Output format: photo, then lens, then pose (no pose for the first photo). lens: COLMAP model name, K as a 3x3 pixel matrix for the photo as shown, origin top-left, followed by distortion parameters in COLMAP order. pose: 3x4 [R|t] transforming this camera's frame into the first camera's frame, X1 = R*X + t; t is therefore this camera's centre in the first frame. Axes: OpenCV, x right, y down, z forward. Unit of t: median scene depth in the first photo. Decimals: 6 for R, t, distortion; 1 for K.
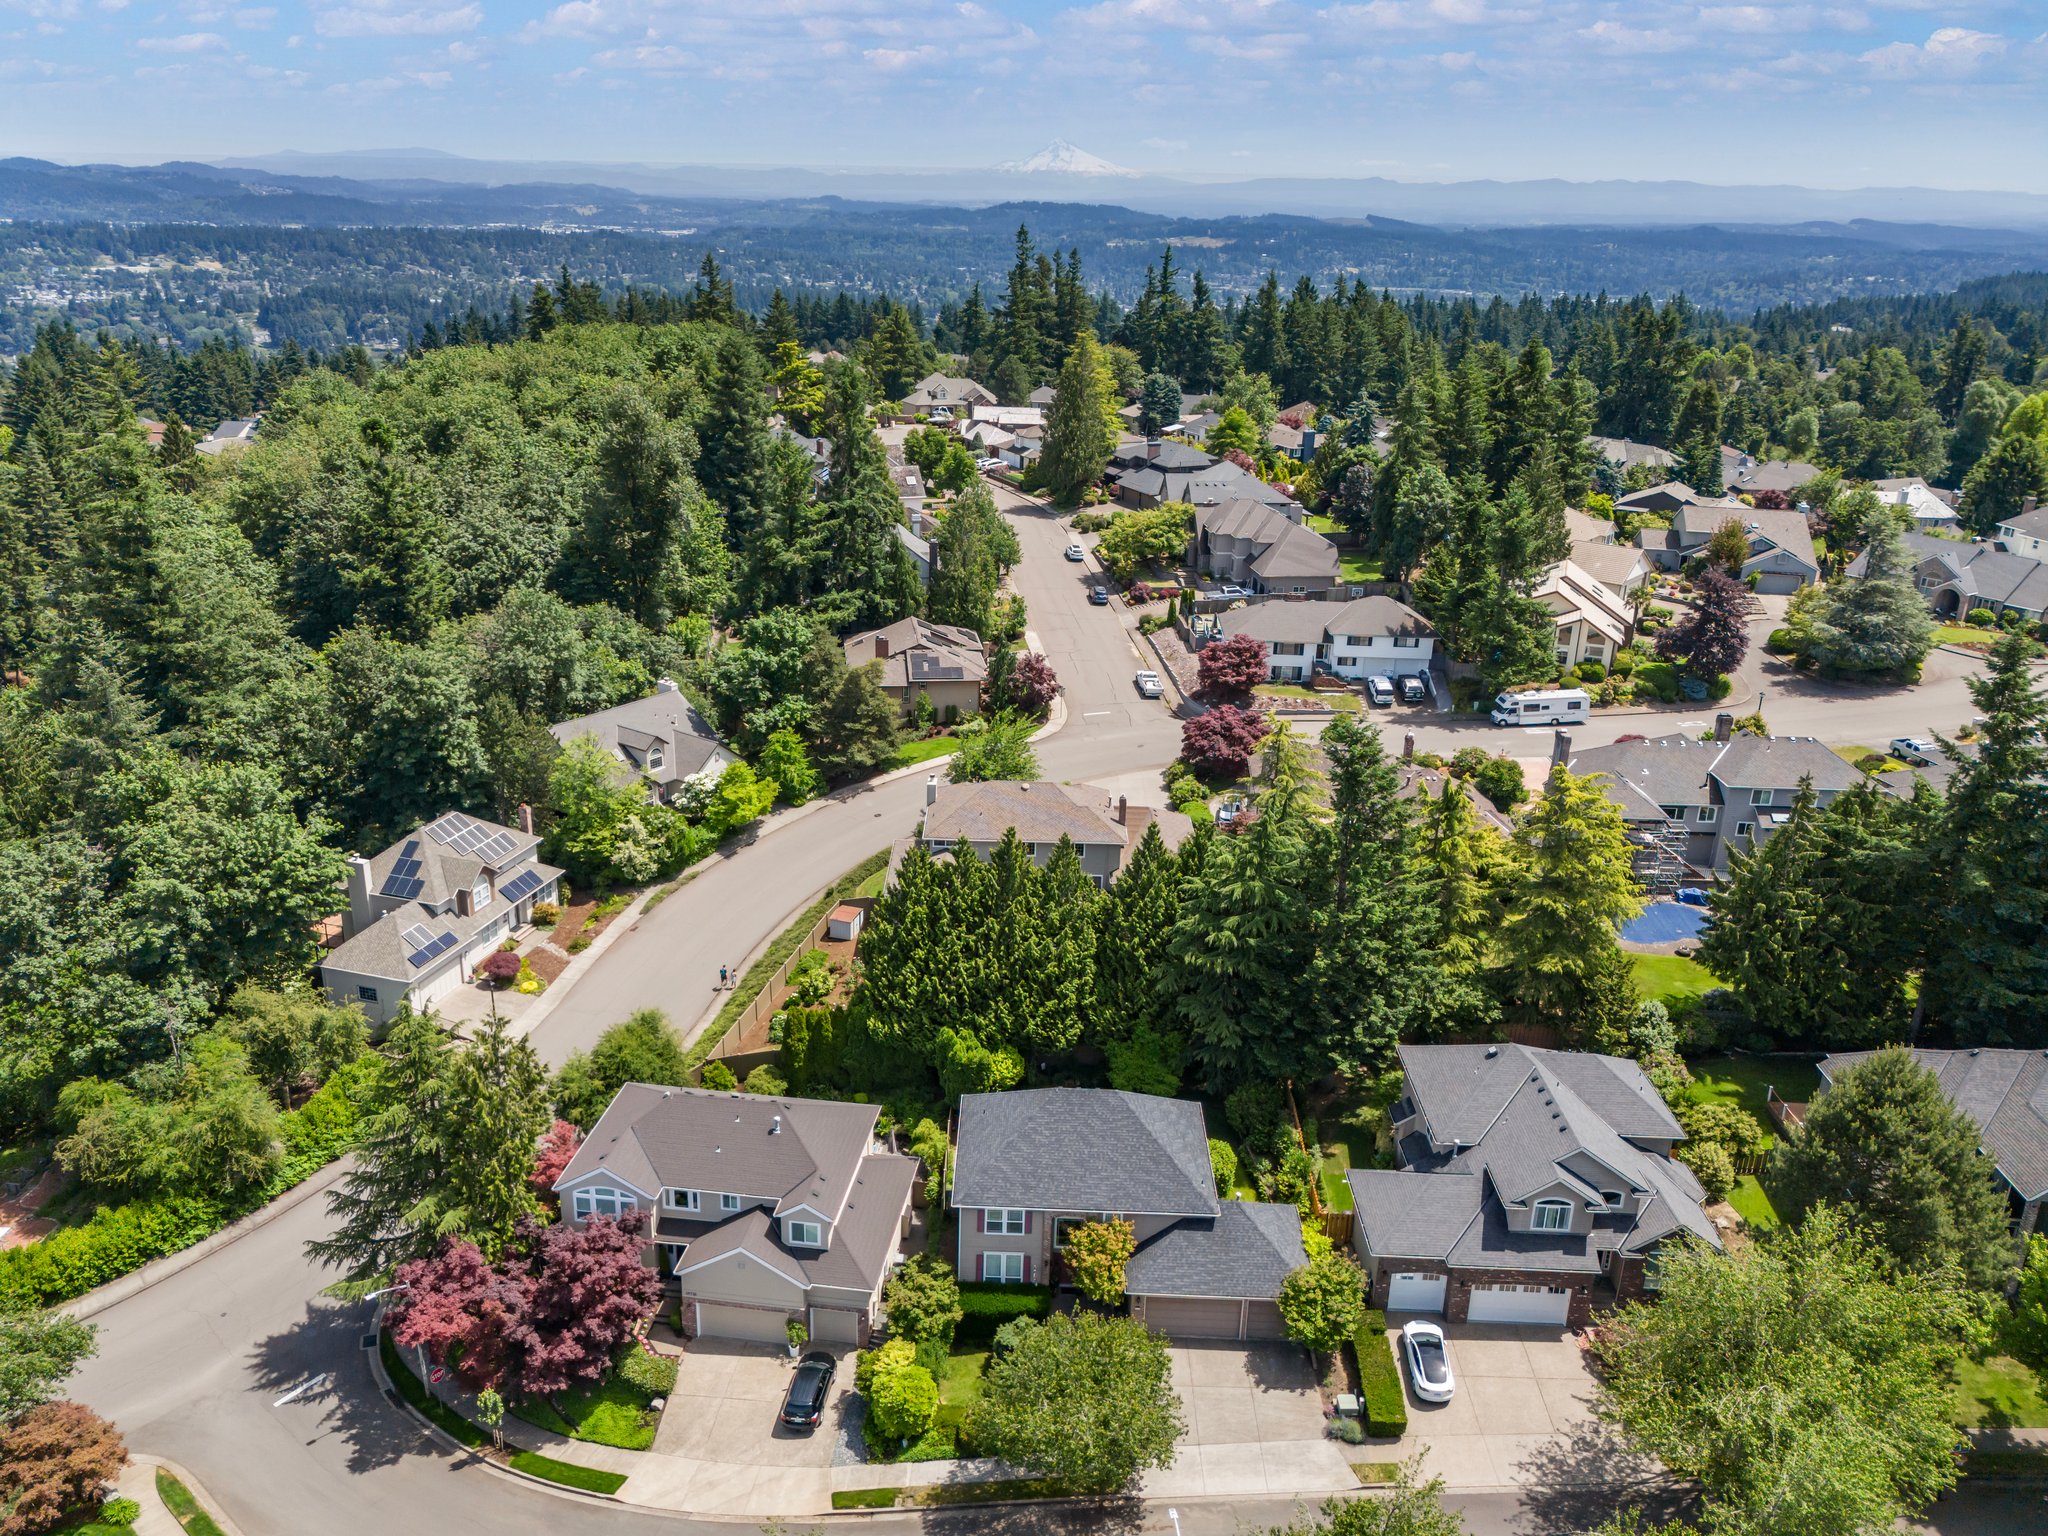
lens RADIAL K [[1530.5, 0, 1019.7], [0, 1530.5, 764.9], [0, 0, 1]] dist [0.097136, -0.113543]
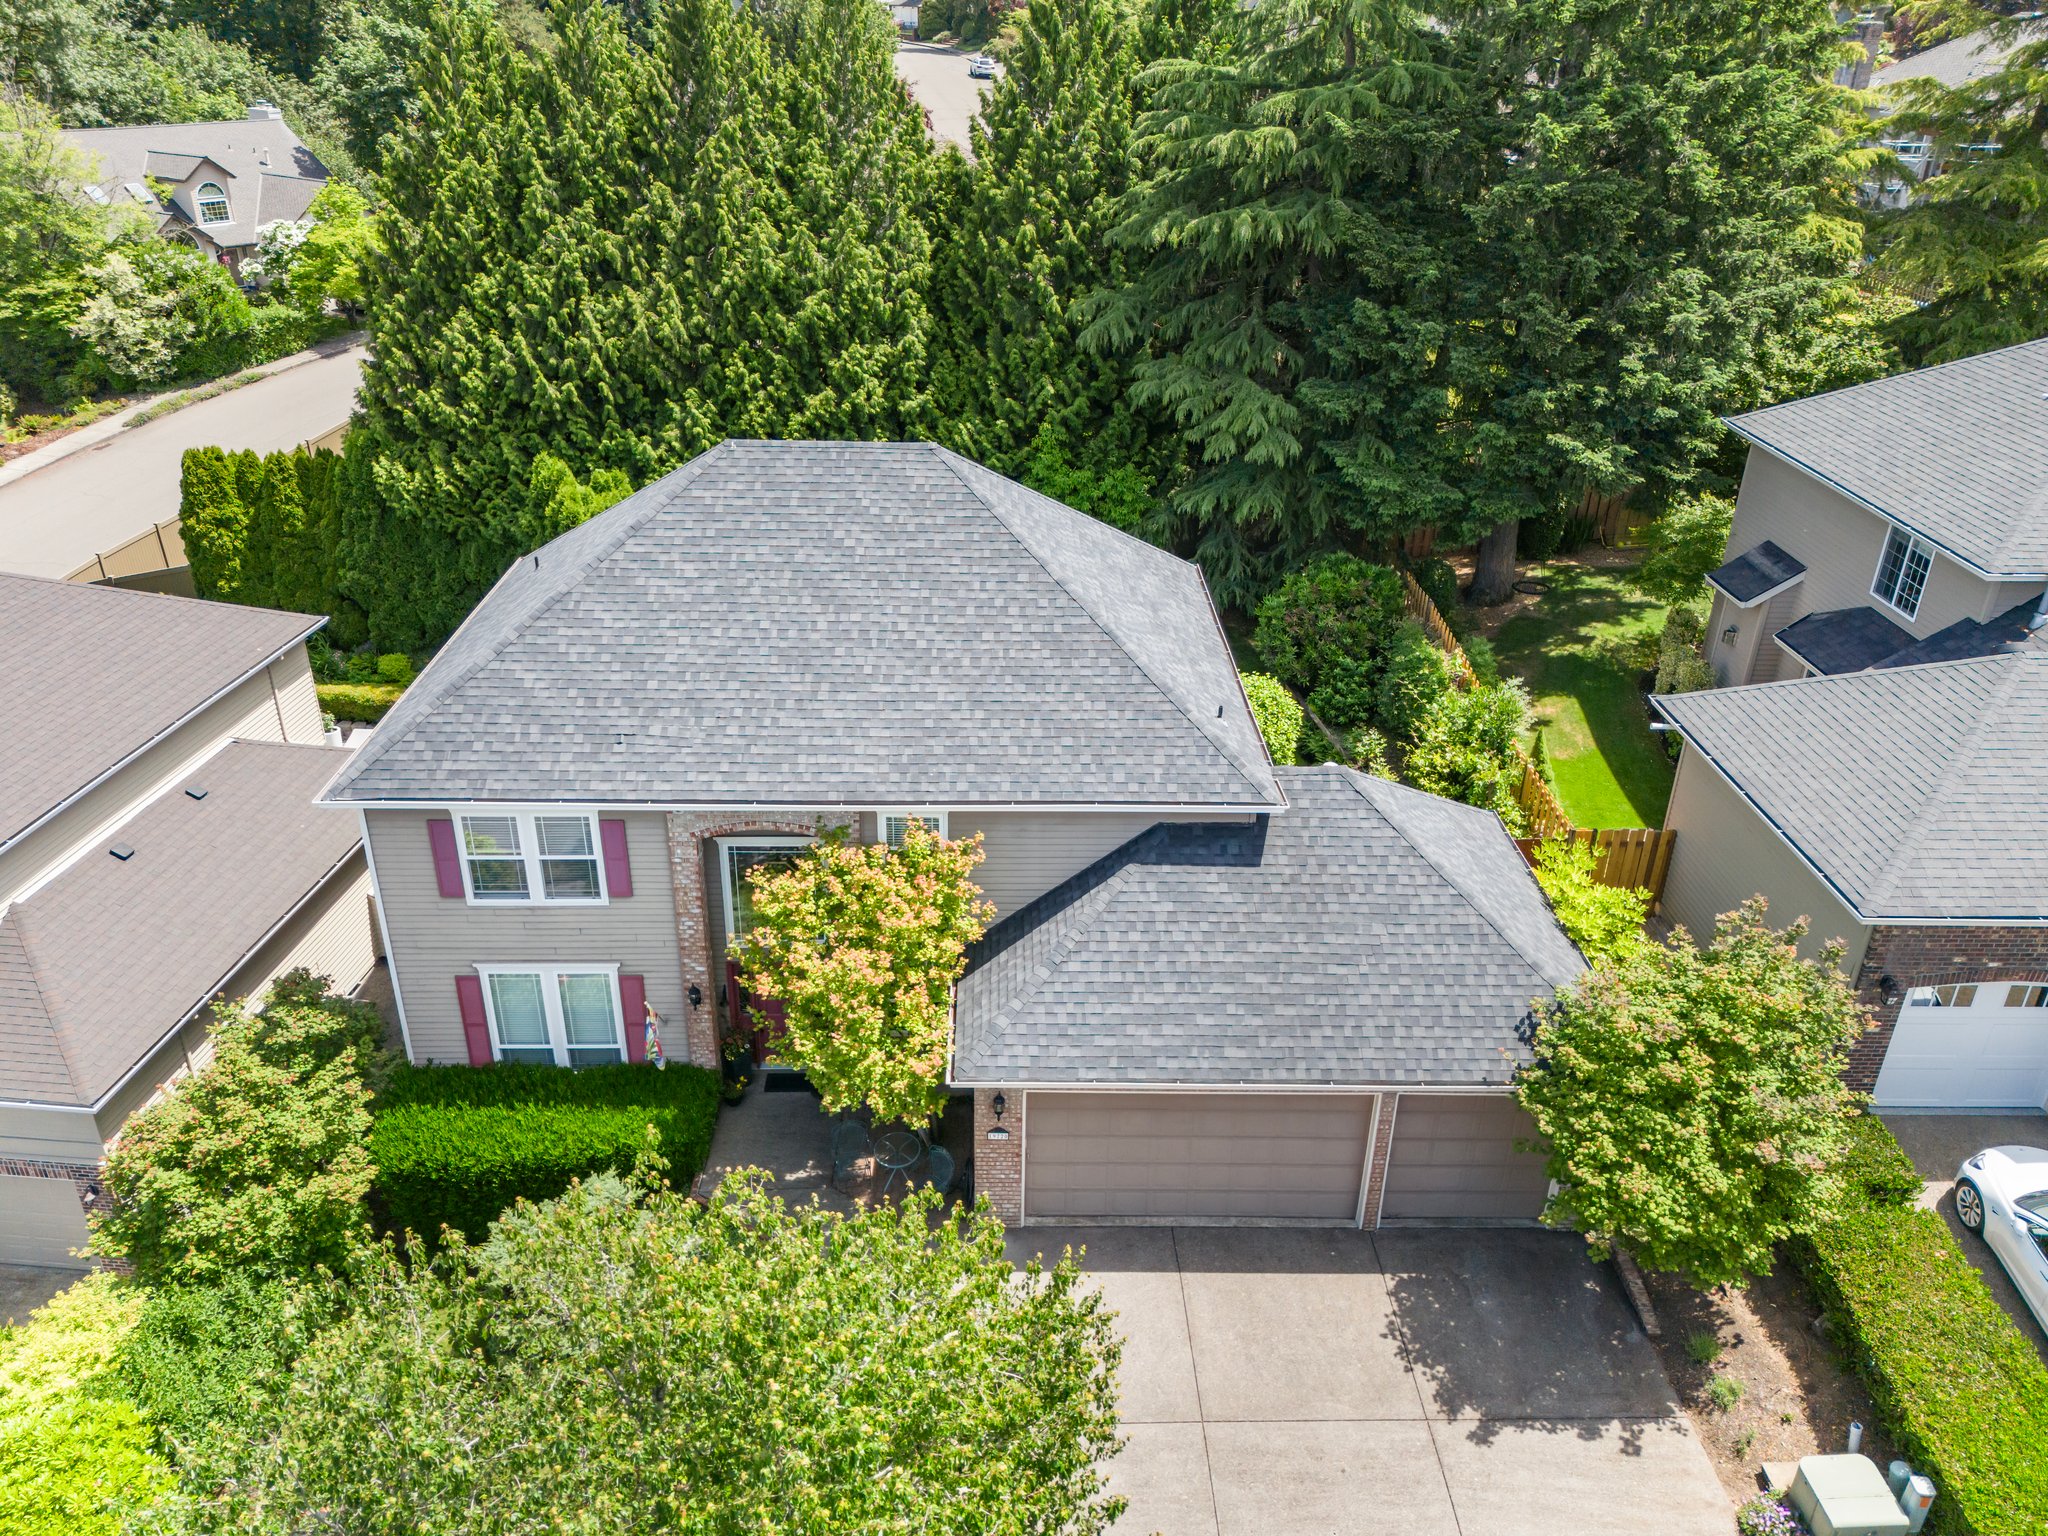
lens RADIAL K [[1496.8, 0, 1019.1], [0, 1496.8, 762.5], [0, 0, 1]] dist [0.092550, -0.091655]
pose [[0.999374, -0.026201, 0.023792, 0.060963], [0.023125, 0.992327, 0.121457, 0.203012], [-0.026792, -0.120831, 0.992311, 0.595590]]
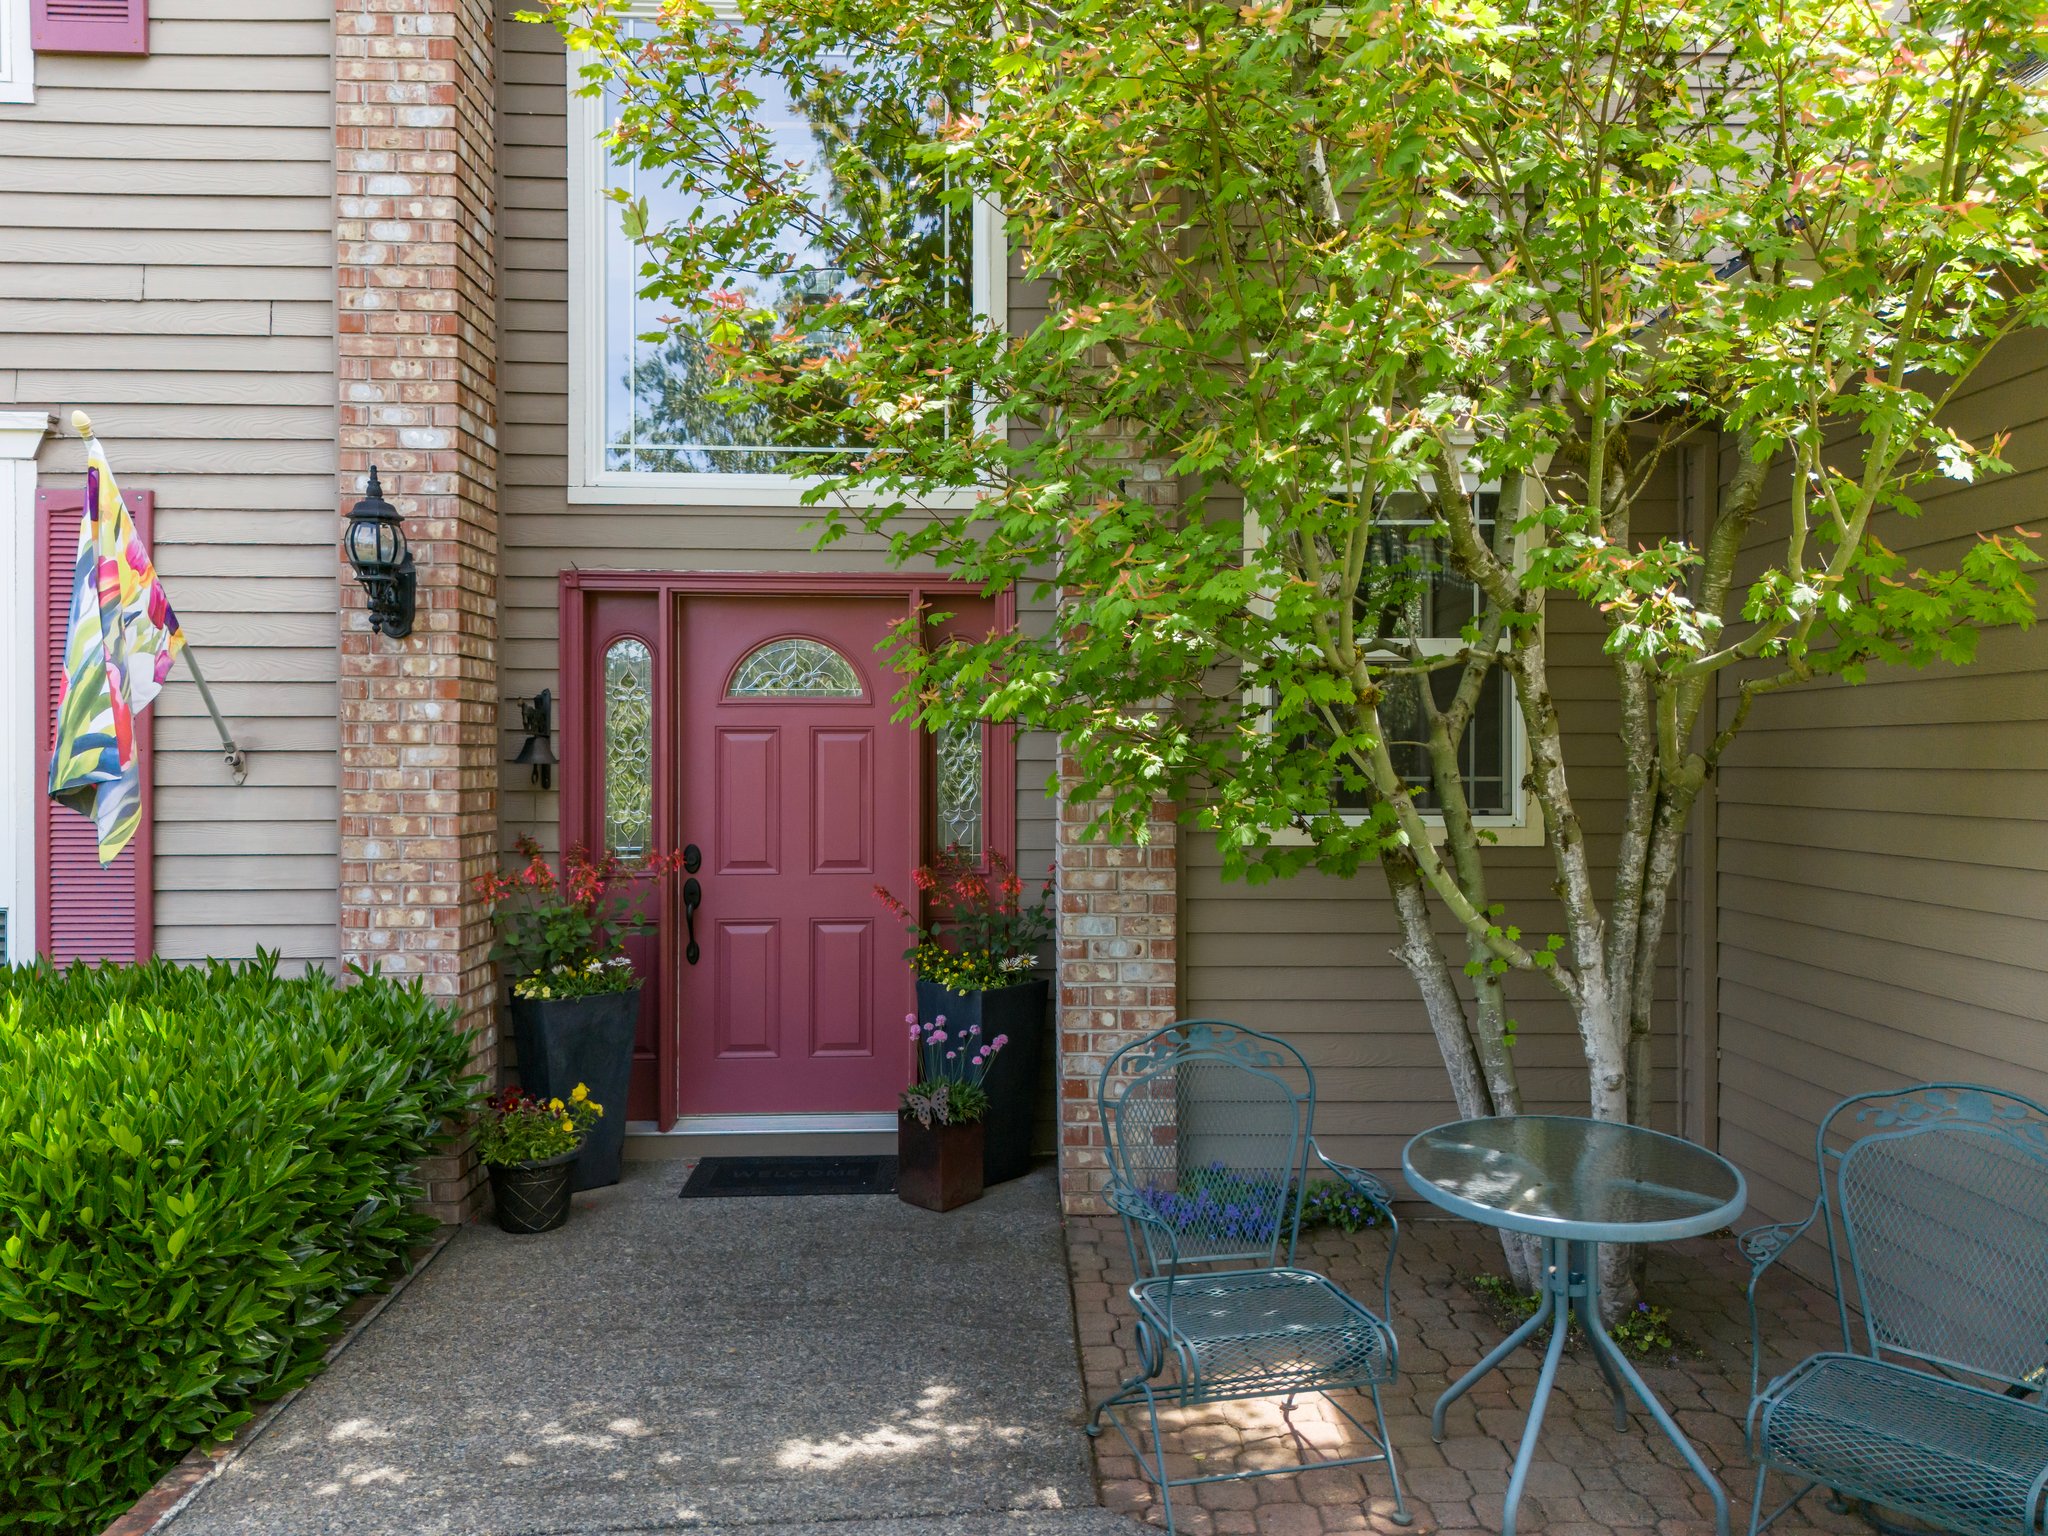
lens RADIAL K [[1496.8, 0, 1019.1], [0, 1496.8, 762.5], [0, 0, 1]] dist [0.092550, -0.091655]
pose [[0.998511, -0.027207, 0.047290, 0.035121], [0.041449, 0.941920, -0.333270, 0.284222], [-0.035476, 0.334734, 0.941645, 0.768260]]
